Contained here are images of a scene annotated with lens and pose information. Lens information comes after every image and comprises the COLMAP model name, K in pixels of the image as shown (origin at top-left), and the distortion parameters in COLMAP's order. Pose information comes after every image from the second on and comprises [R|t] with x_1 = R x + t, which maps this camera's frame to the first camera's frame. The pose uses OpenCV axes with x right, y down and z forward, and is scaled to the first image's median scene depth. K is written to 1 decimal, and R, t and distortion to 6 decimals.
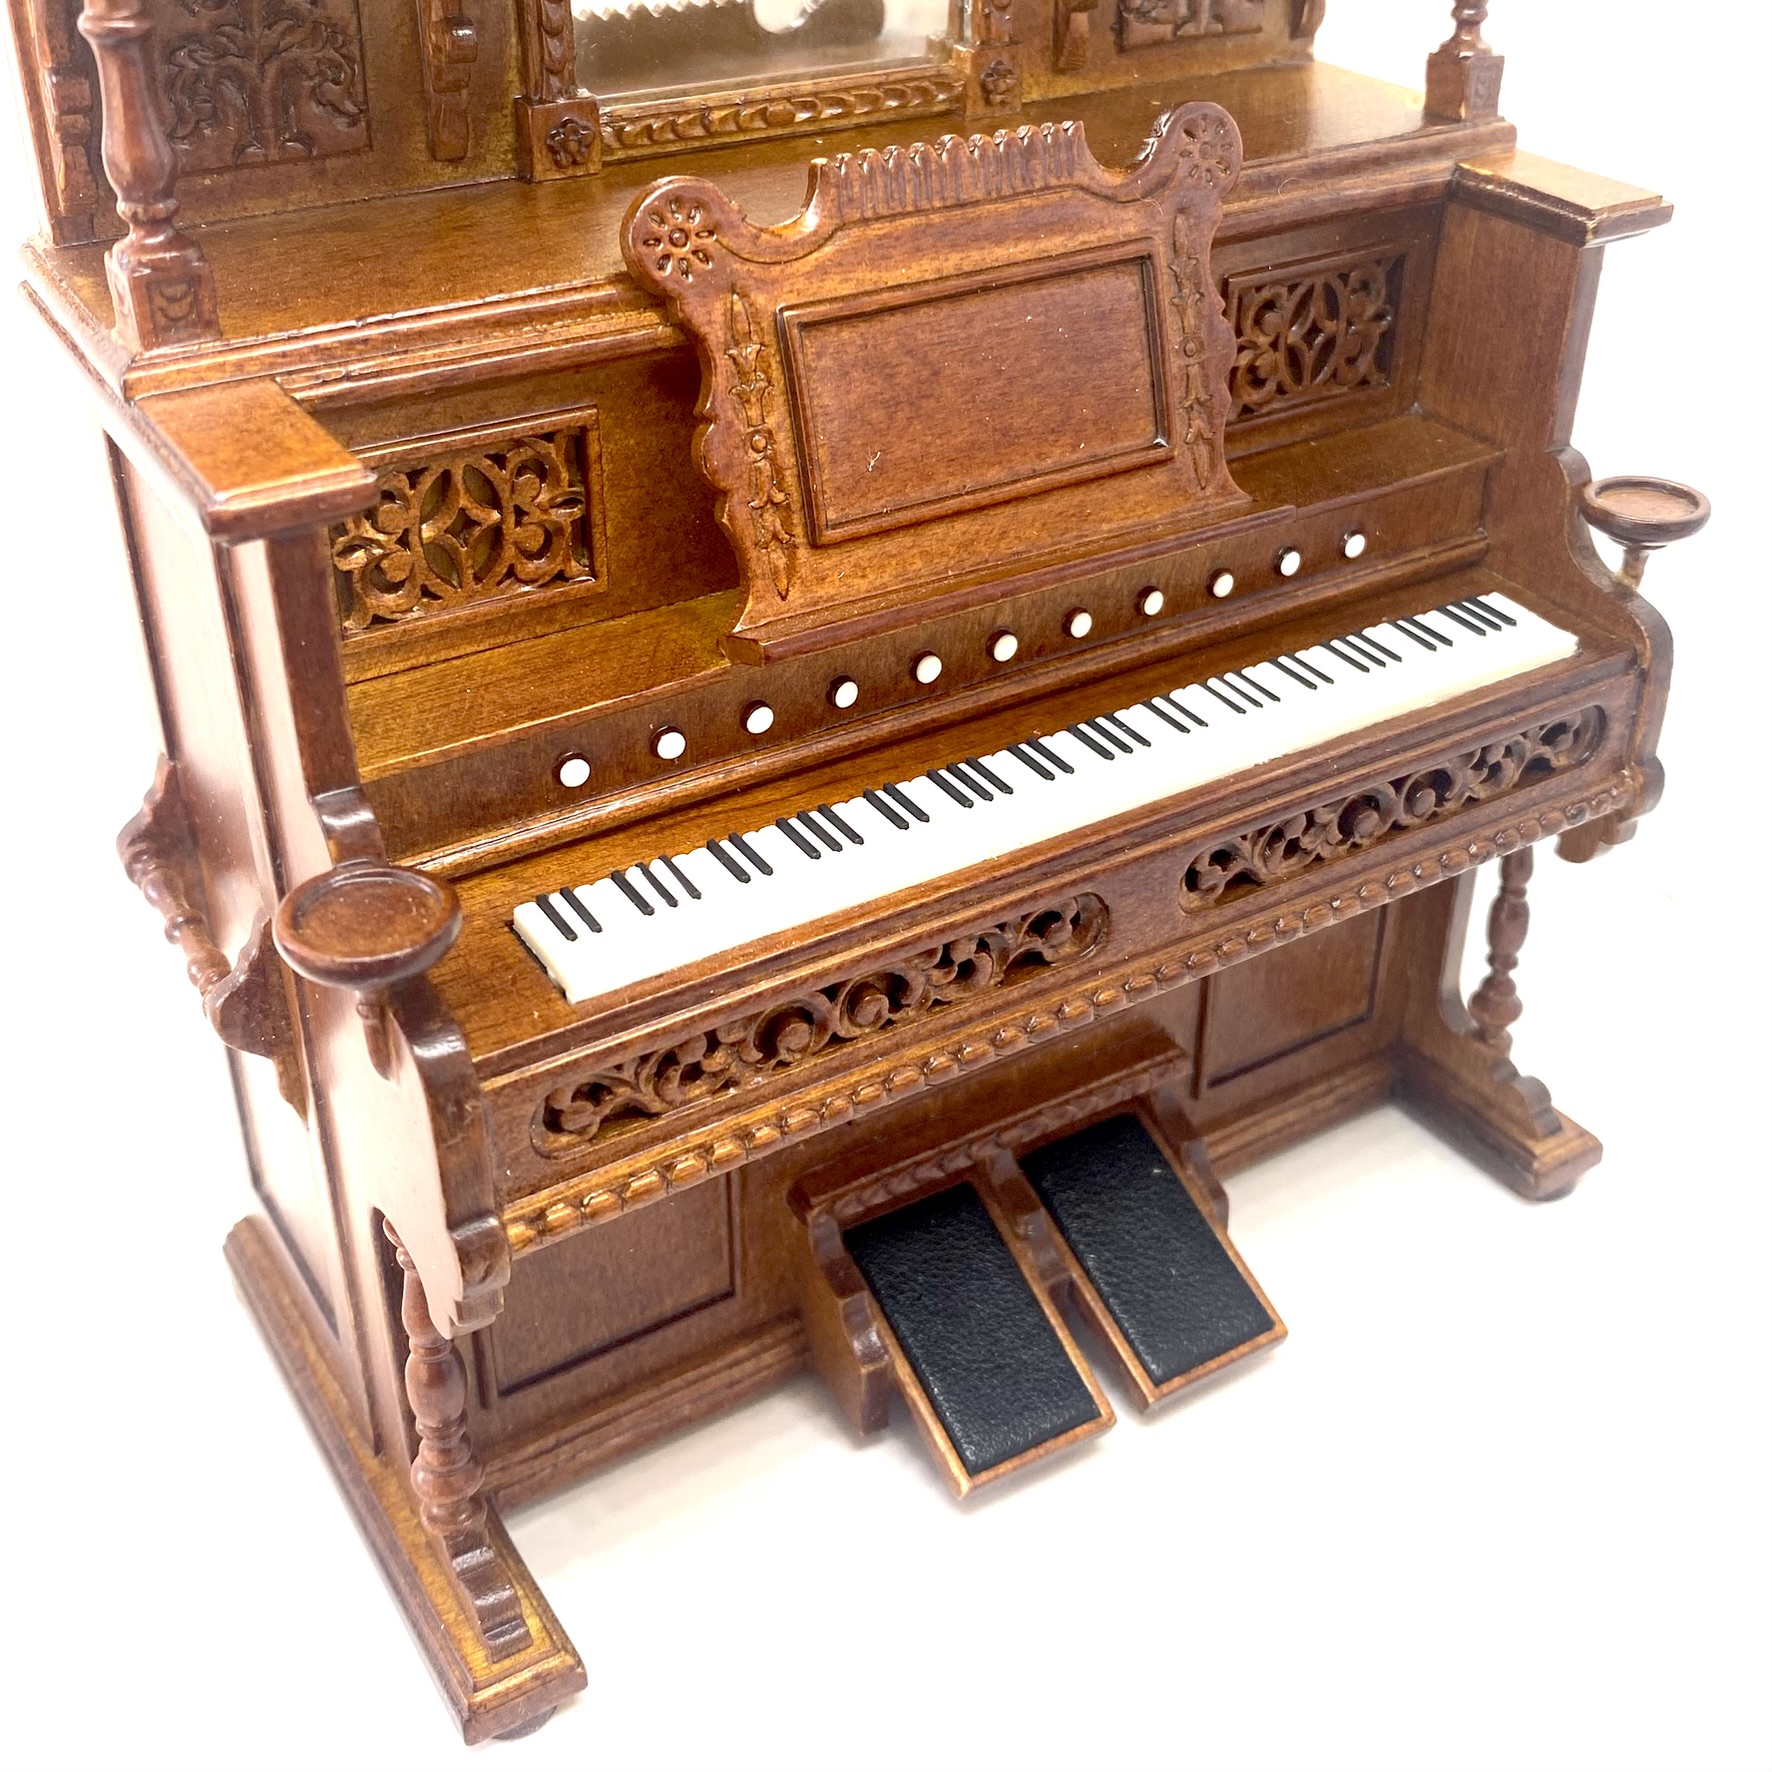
lens RADIAL K [[2146.2, 0, 941.2], [0, 2146.2, 742.7], [0, 0, 1]] dist [0.165002, -0.695936]
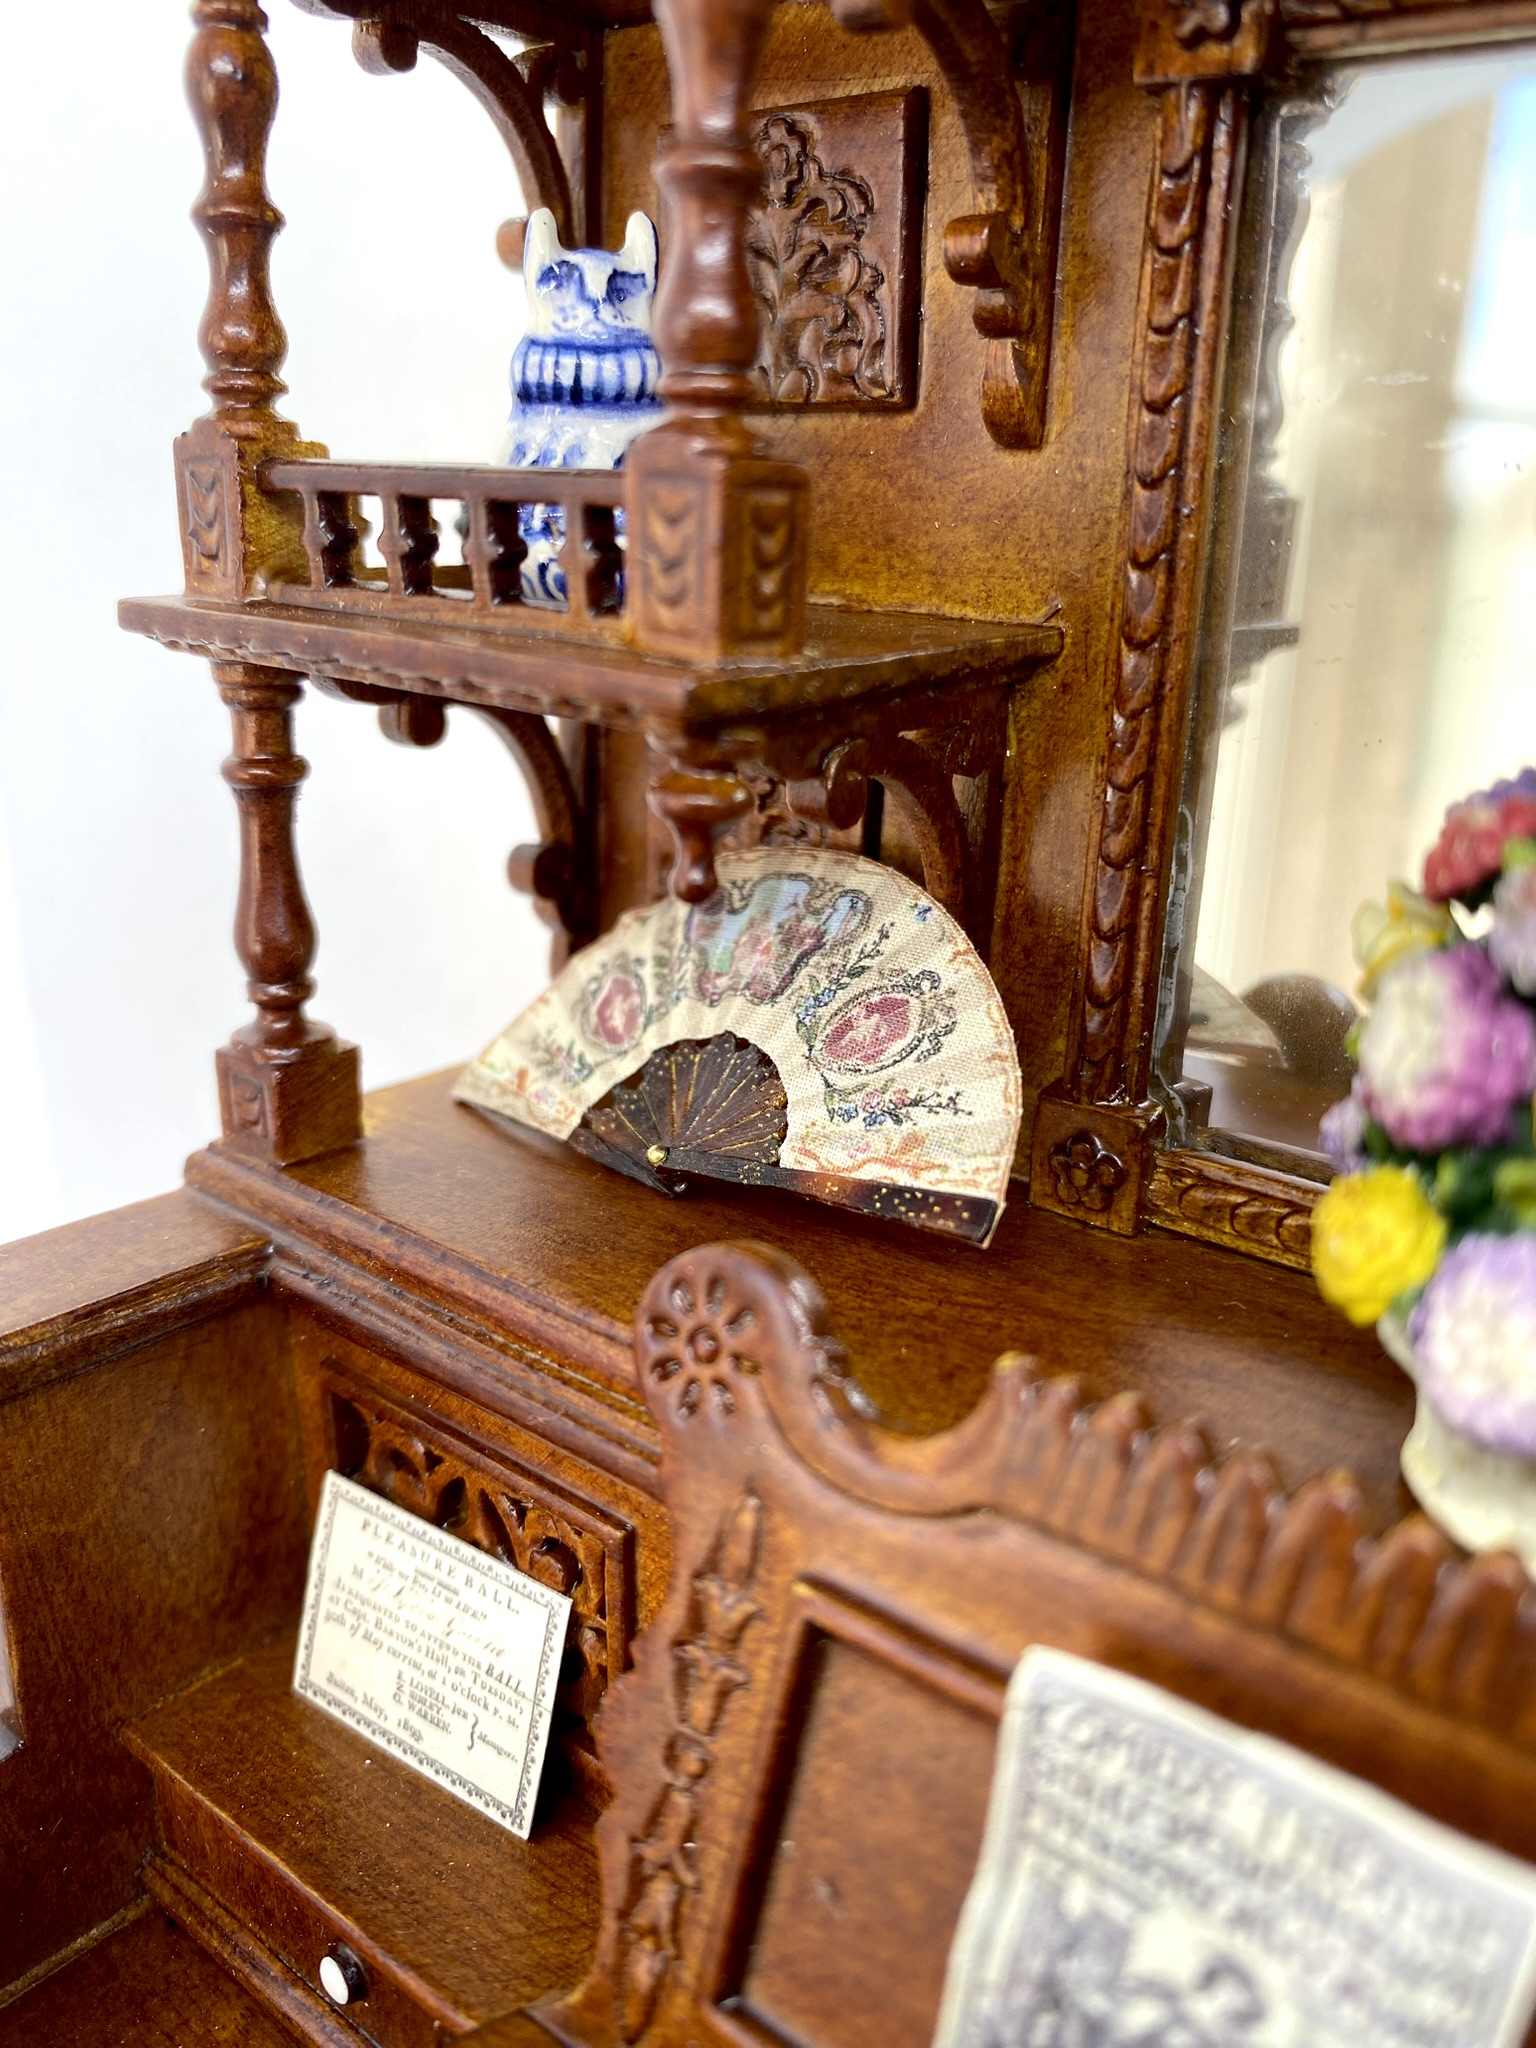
lens RADIAL K [[1634.5, 0, 807.7], [0, 1634.5, 999.0], [0, 0, 1]] dist [-0.002506, -0.053576]
pose [[0.329036, 0.267970, -0.905498, 0.209486], [-0.506731, 0.859246, 0.070149, -0.310384], [0.796844, 0.435762, 0.418511, 0.718344]]
